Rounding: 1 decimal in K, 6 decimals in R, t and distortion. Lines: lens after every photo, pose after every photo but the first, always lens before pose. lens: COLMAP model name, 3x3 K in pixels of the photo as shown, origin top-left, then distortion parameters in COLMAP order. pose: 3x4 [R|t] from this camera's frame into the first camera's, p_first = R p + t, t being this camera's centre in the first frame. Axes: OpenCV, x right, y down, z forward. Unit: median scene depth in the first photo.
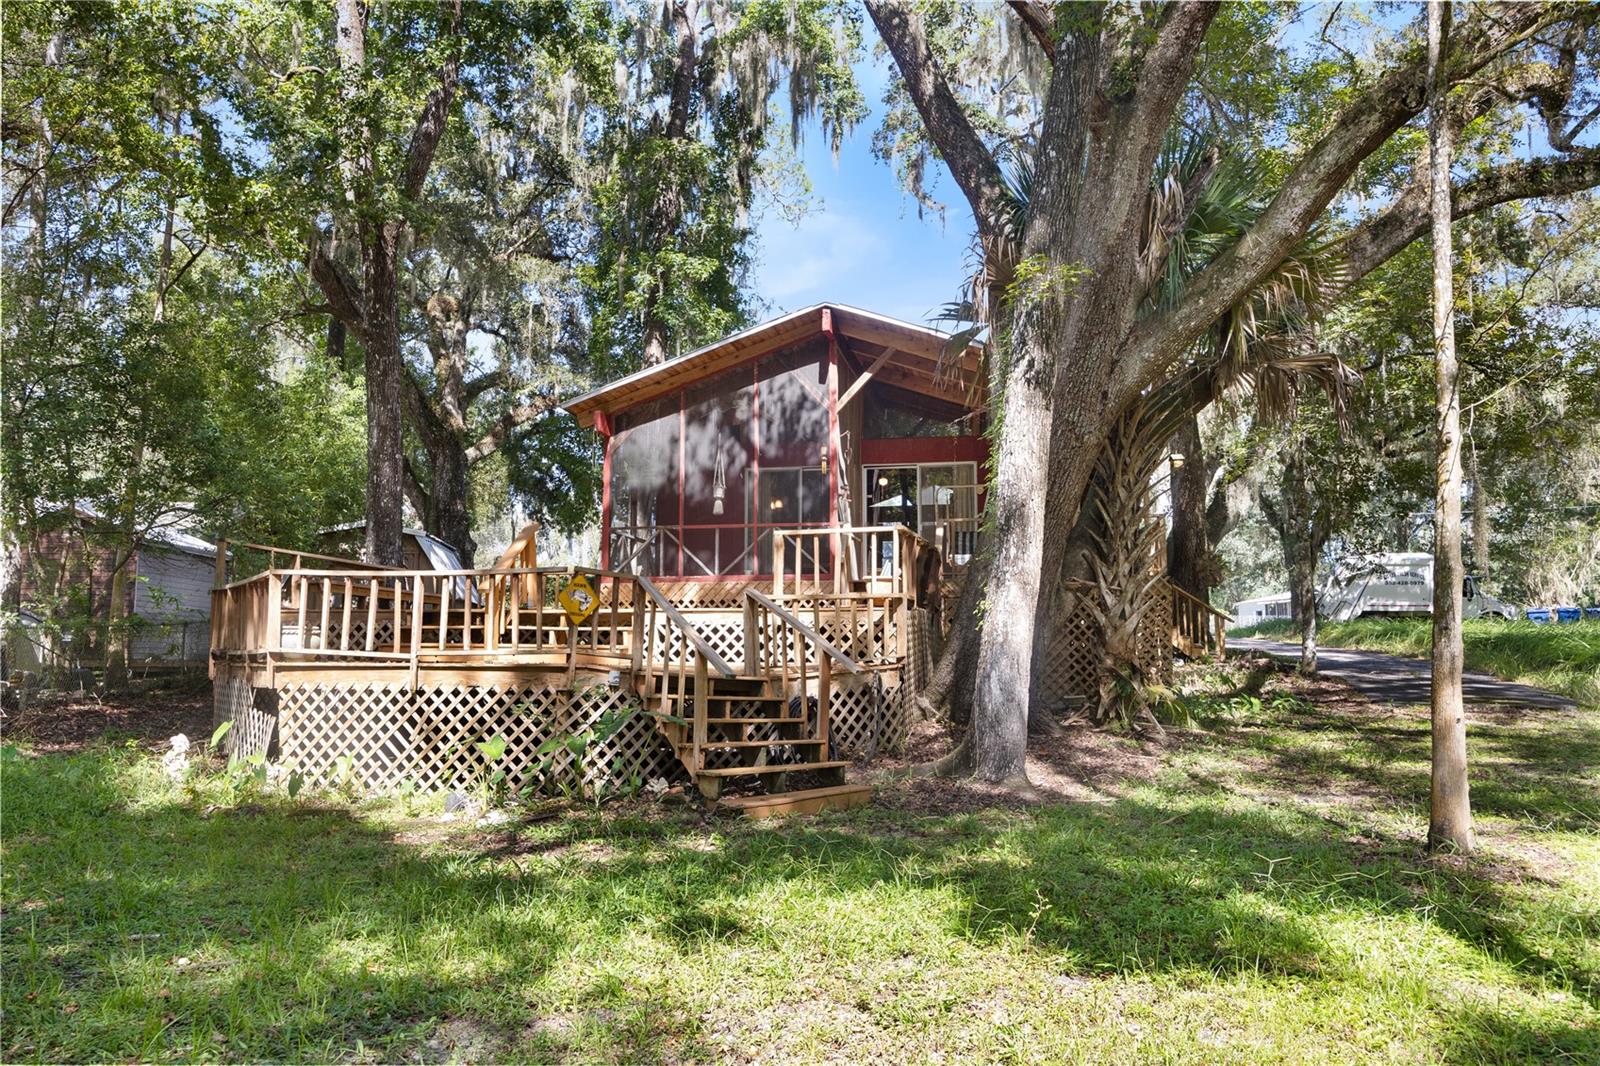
lens RADIAL K [[1277.7, 0, 800.0], [0, 1277.7, 533.0], [0, 0, 1]] dist [0.009339, 0.005589]
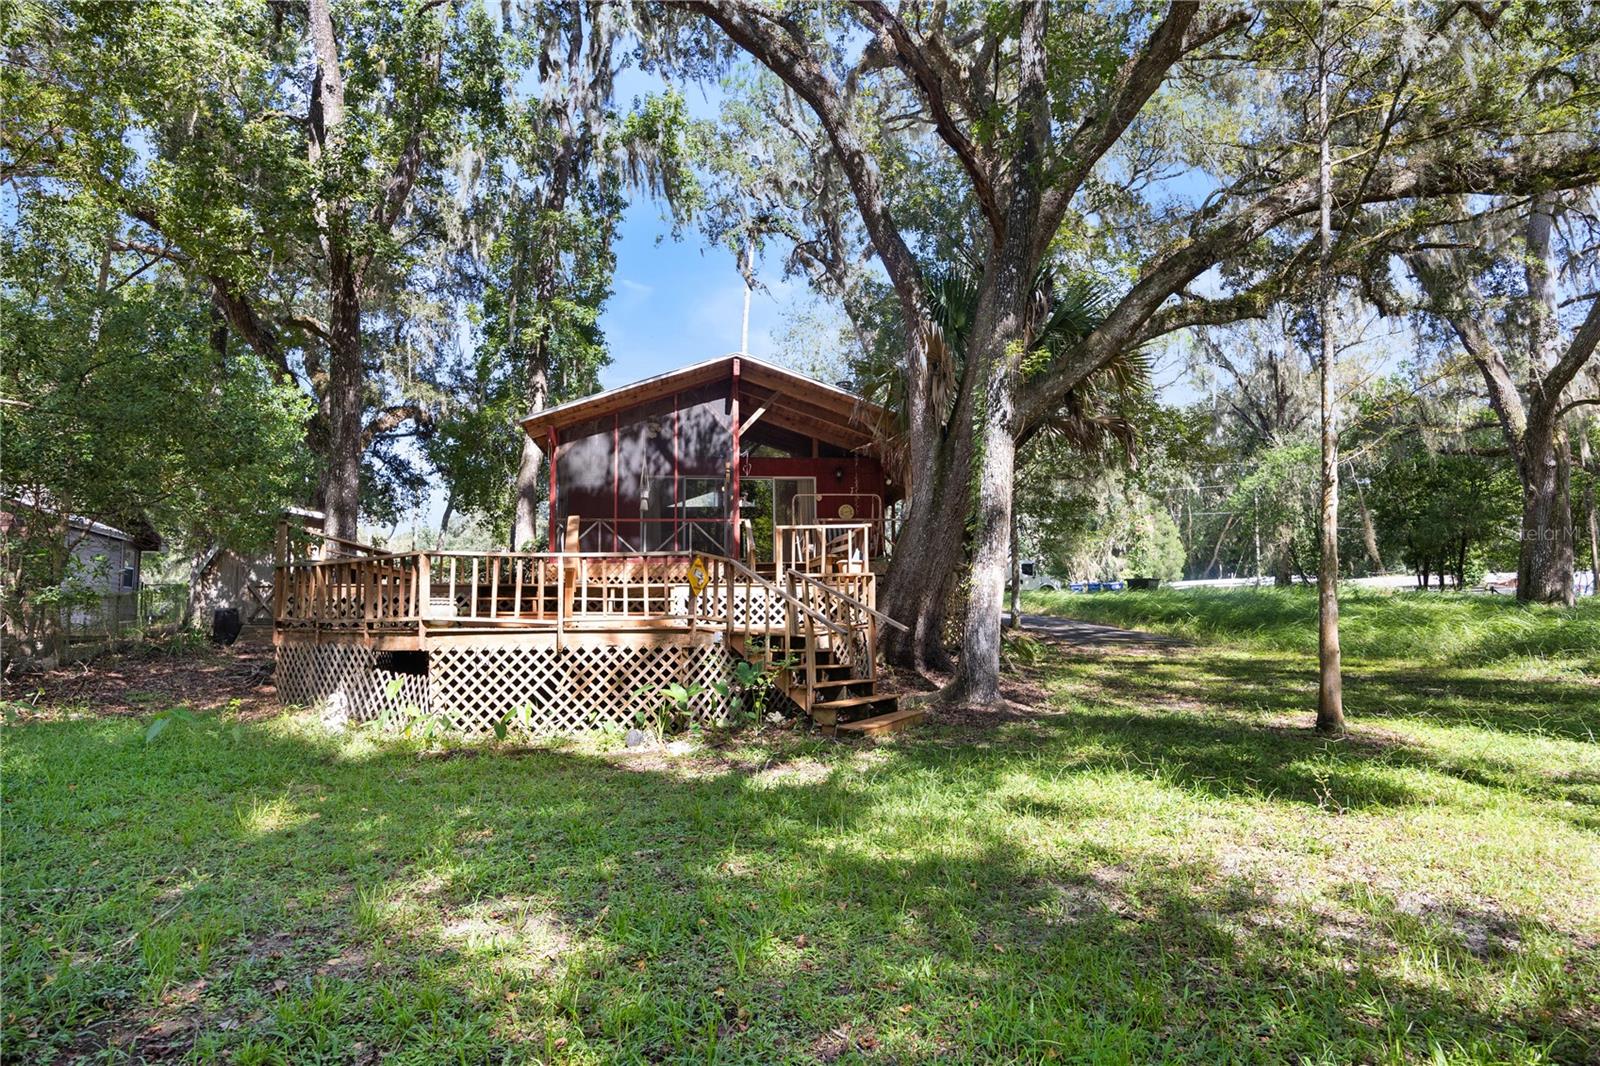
lens RADIAL K [[953.0, 0, 800.0], [0, 953.0, 533.0], [0, 0, 1]] dist [-0.006629, -0.002129]
pose [[0.941764, 0.019247, 0.335724, -0.383803], [-0.021907, 0.999751, 0.004136, 0.001701], [-0.335561, -0.011250, 0.941951, 0.060204]]
